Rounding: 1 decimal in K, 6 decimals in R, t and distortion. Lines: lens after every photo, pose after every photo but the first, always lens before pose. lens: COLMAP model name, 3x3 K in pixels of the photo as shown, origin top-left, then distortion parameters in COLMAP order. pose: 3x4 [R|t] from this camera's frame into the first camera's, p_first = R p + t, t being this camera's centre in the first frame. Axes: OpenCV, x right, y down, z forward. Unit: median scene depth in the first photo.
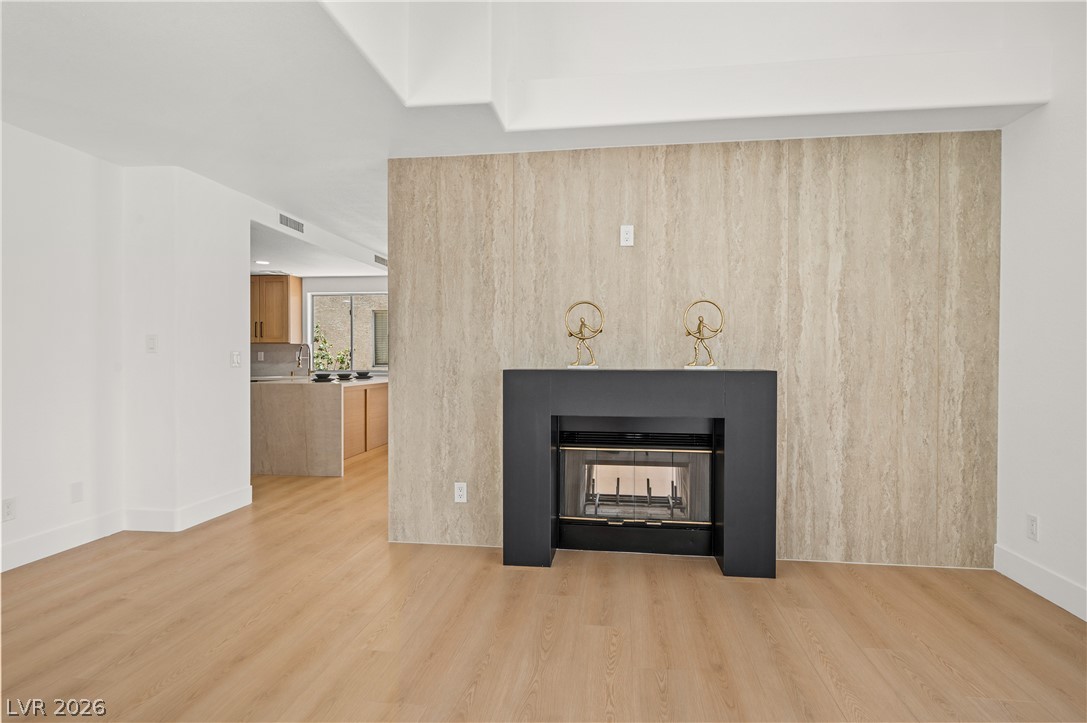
lens RADIAL K [[580.8, 0, 543.5], [0, 580.8, 361.5], [0, 0, 1]] dist [-0.001600, -0.000652]
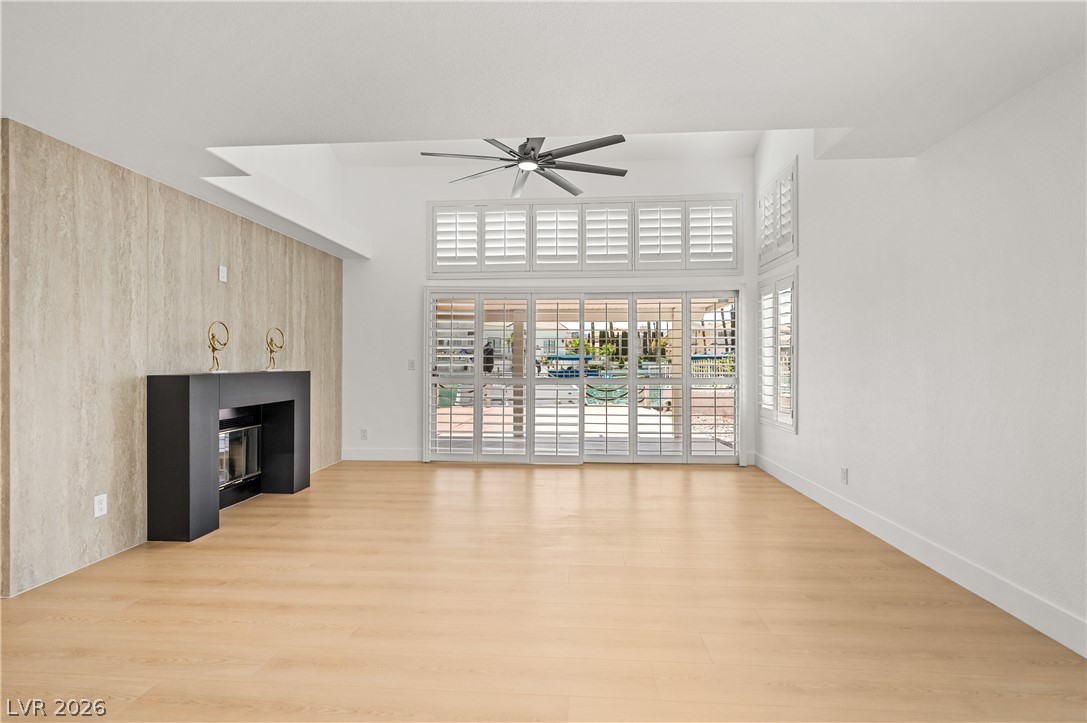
lens RADIAL K [[498.2, 0, 543.5], [0, 498.2, 361.5], [0, 0, 1]] dist [-0.002524, -0.000512]
pose [[-0.058461, -0.001209, 0.998289, -1.036182], [0.012326, 0.999922, 0.001933, -0.005910], [-0.998214, 0.012418, -0.058442, 0.319857]]
